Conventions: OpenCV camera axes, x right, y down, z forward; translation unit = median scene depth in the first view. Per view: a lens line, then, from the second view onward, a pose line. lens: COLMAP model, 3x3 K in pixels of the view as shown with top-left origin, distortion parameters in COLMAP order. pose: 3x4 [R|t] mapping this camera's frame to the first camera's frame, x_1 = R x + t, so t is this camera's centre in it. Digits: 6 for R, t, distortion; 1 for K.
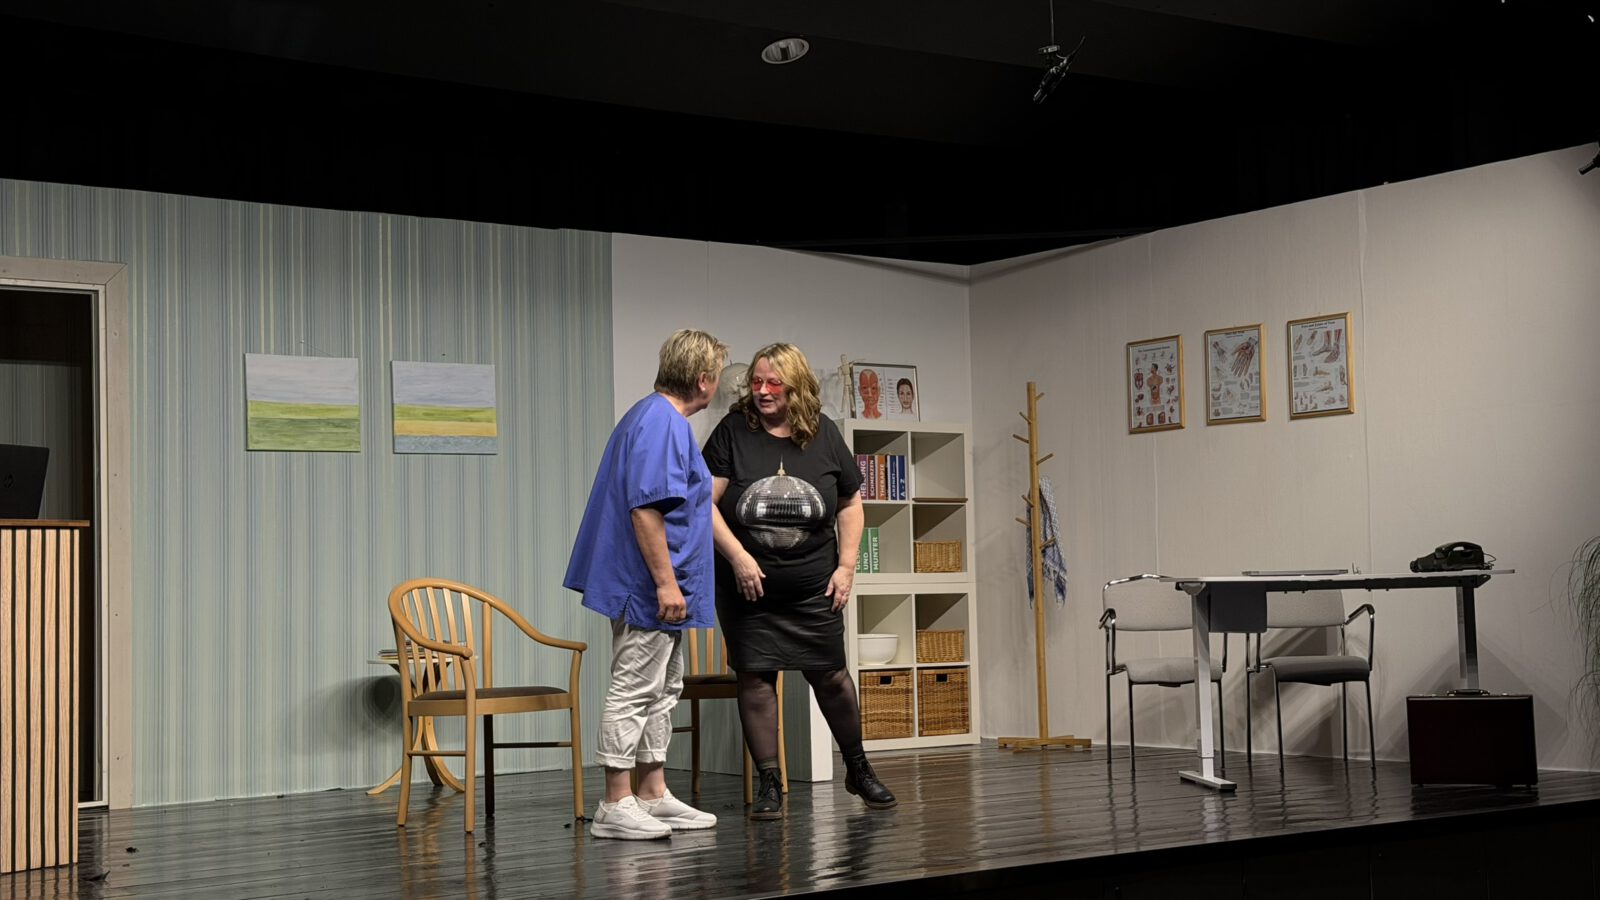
lens RADIAL K [[2225.6, 0, 800.0], [0, 2225.6, 450.0], [0, 0, 1]] dist [0.130766, -0.059227]
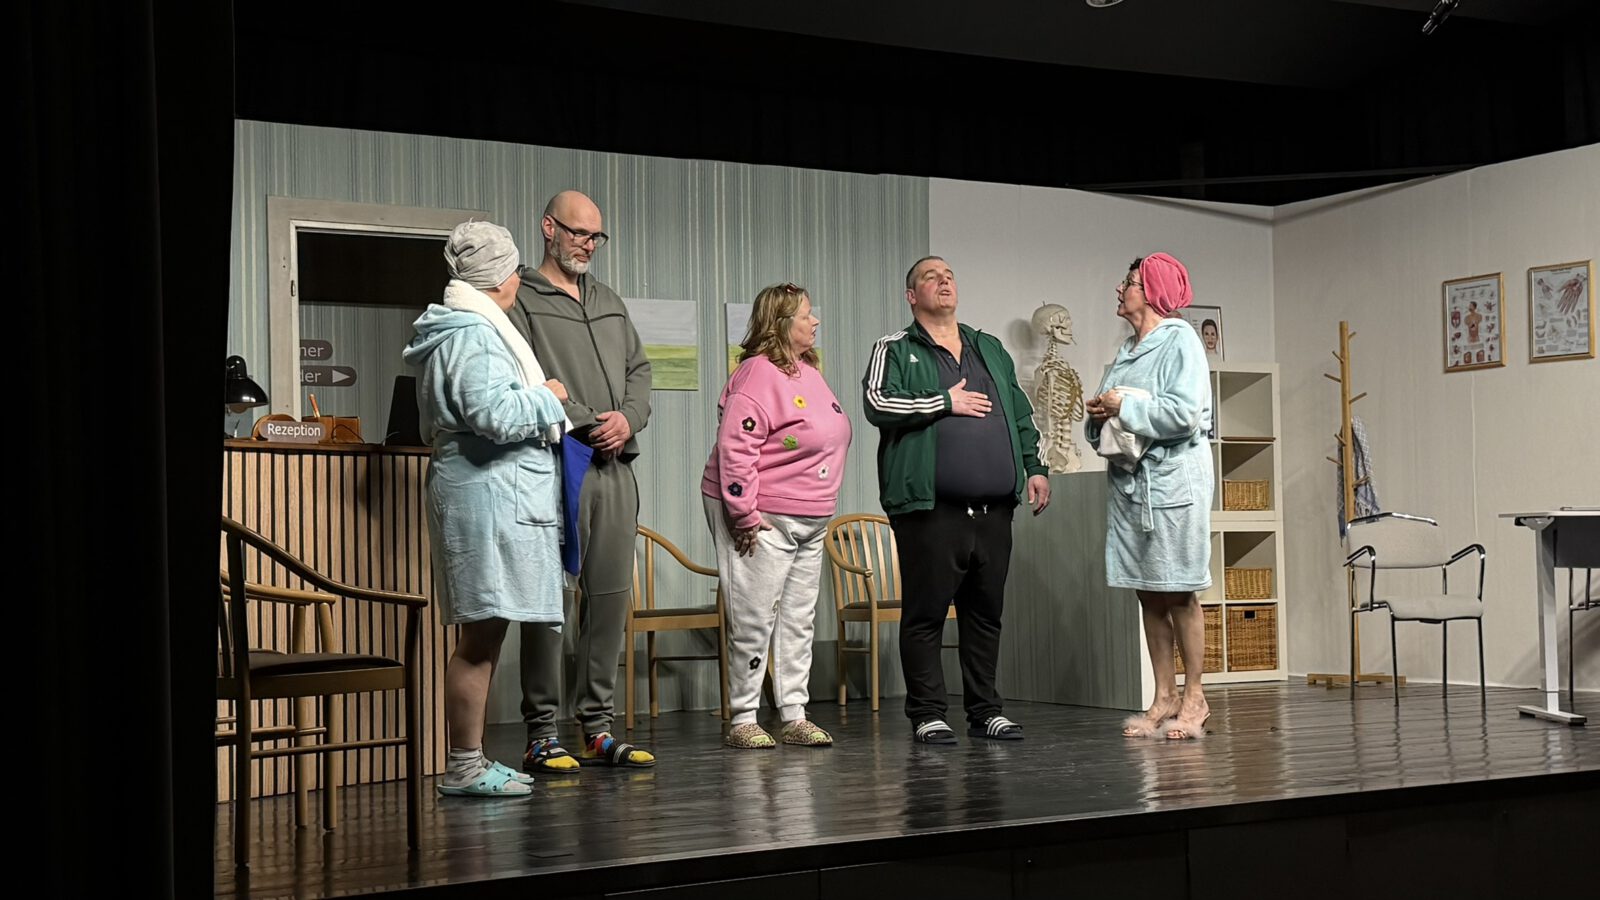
lens RADIAL K [[2194.9, 0, 799.4], [0, 2194.9, 458.3], [0, 0, 1]] dist [0.184805, -0.374282]
pose [[0.995930, 0.001870, -0.090111, -0.053164], [0.000373, 0.999691, 0.024870, 0.006622], [0.090129, -0.024803, 0.995621, -0.017729]]
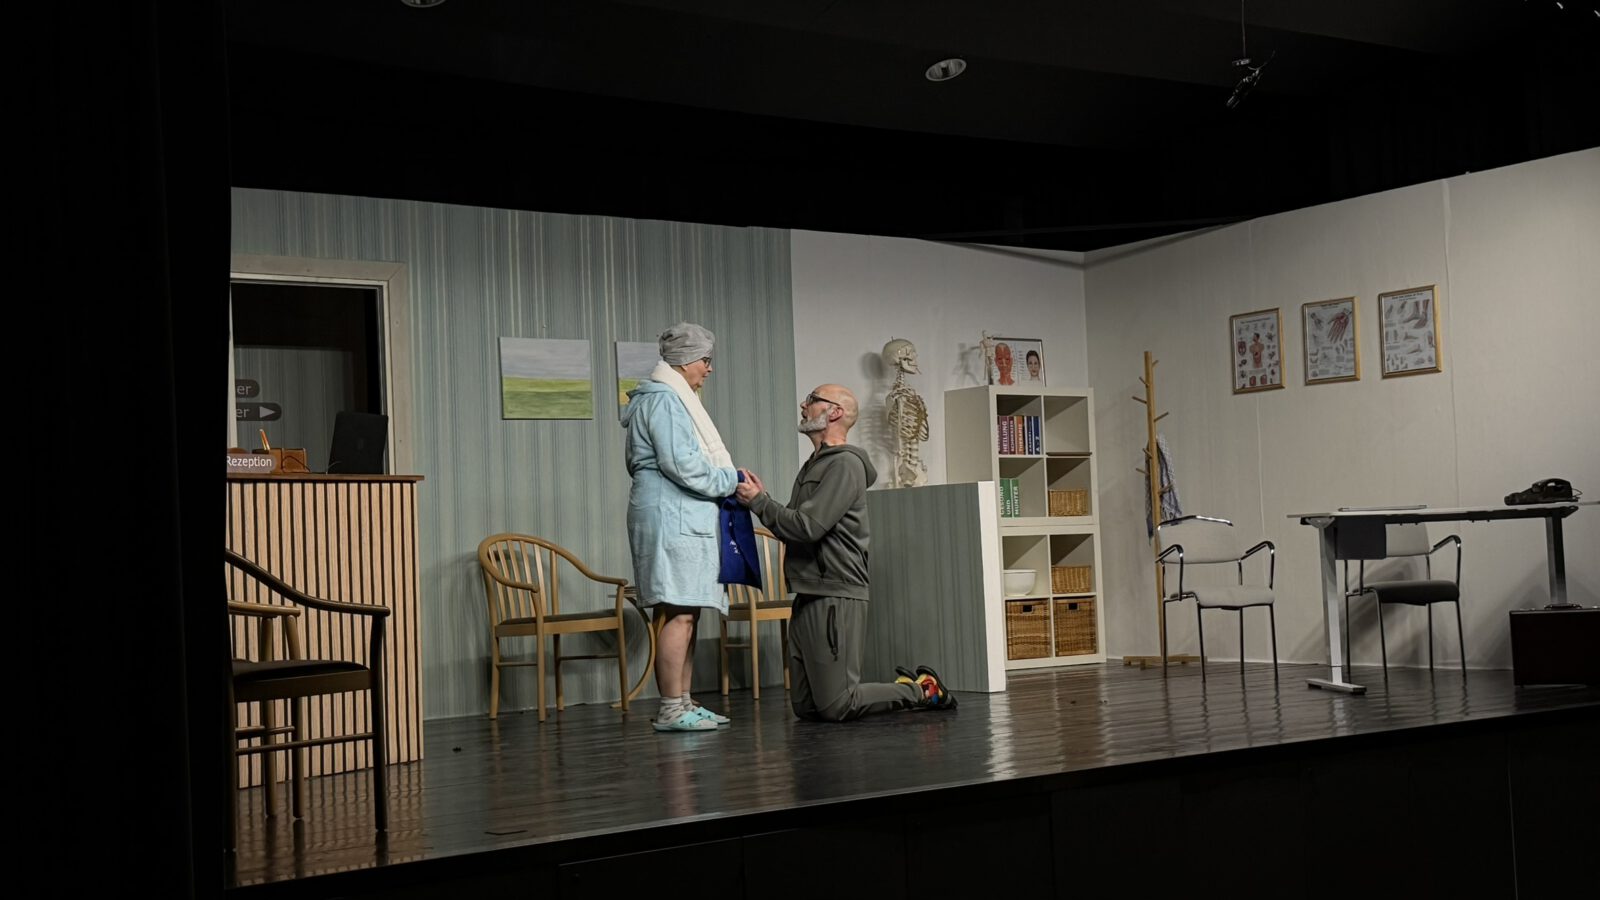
lens RADIAL K [[1968.4, 0, 800.0], [0, 1968.4, 450.0], [0, 0, 1]] dist [0.178439, -0.387968]
pose [[0.999814, -0.016497, -0.009986, -0.072182], [0.016622, 0.999782, 0.012630, 0.005346], [0.009776, -0.012793, 0.999870, -0.036104]]
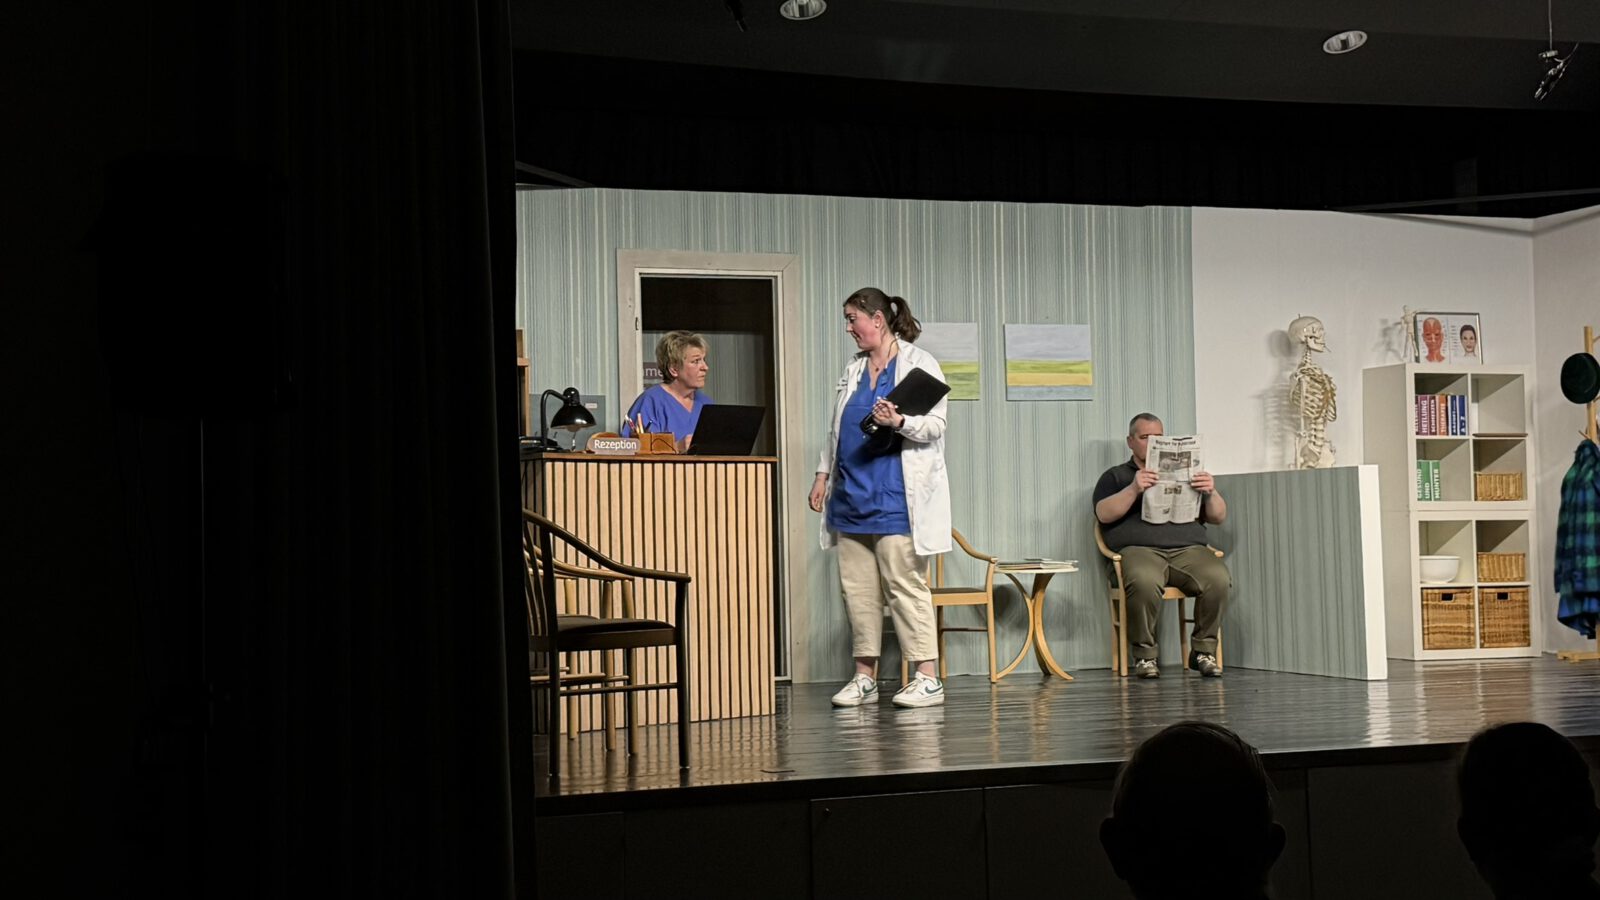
lens RADIAL K [[2153.8, 0, 800.0], [0, 2153.8, 450.0], [0, 0, 1]] dist [0.159179, -0.223148]
pose [[0.960279, -0.006262, -0.278971, 0.033932], [0.014308, 0.999538, 0.026813, -0.004412], [0.278674, -0.029739, 0.959925, -0.142976]]
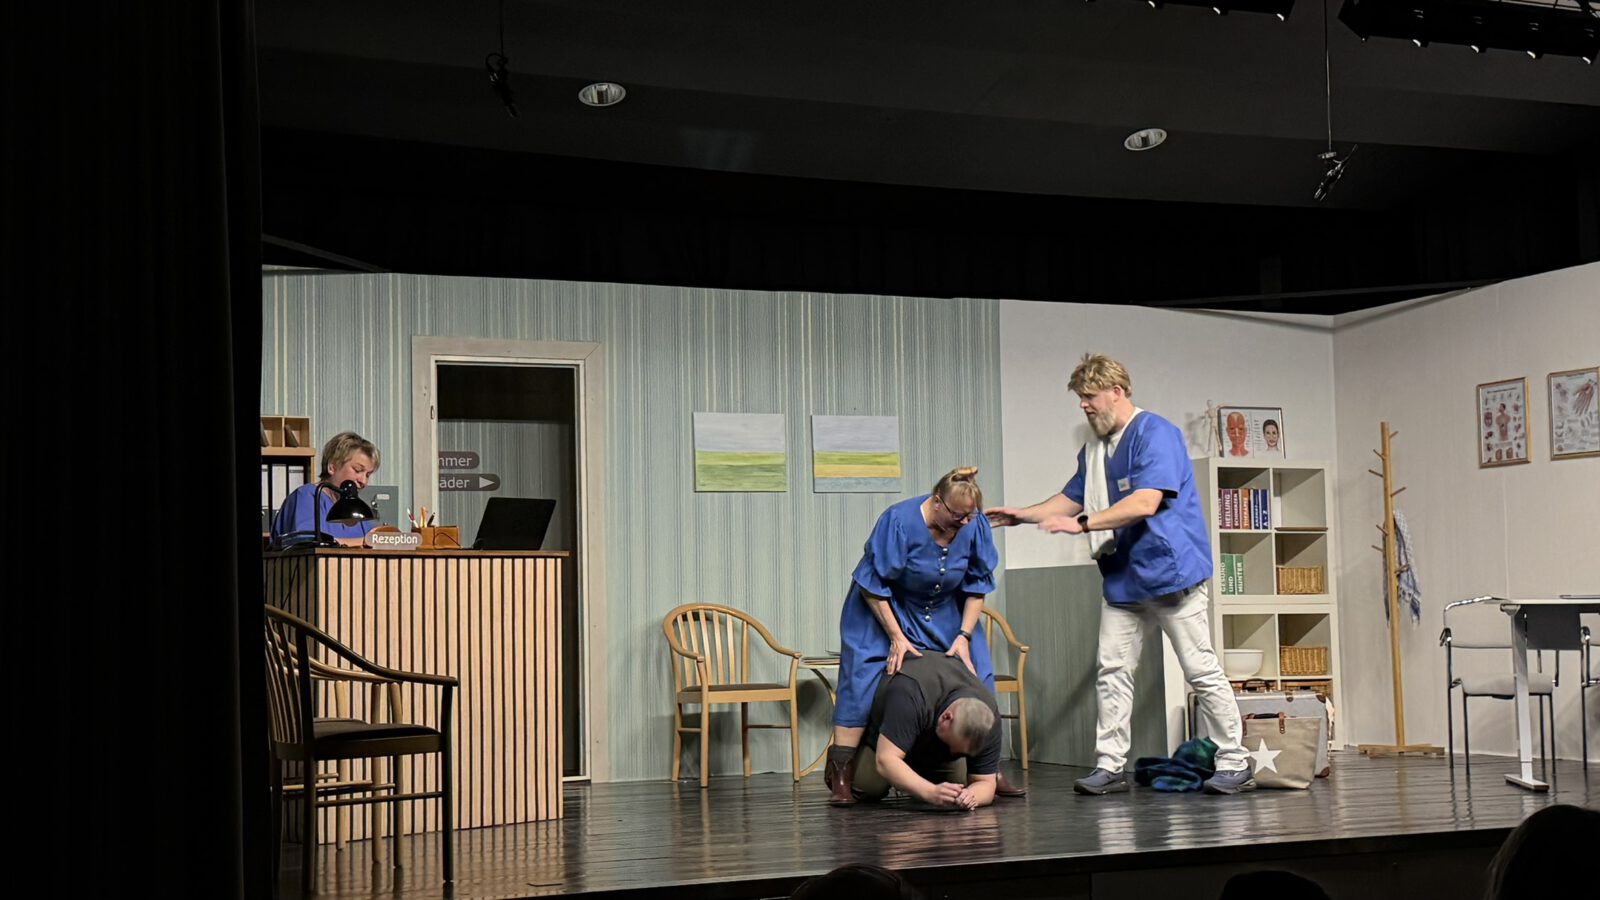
lens RADIAL K [[2153.8, 0, 800.0], [0, 2153.8, 450.0], [0, 0, 1]] dist [0.159179, -0.223148]
pose [[0.977633, -0.012174, -0.209966, 0.049506], [0.009934, 0.999882, -0.011719, -0.007315], [0.210084, 0.009371, 0.977638, -0.119092]]
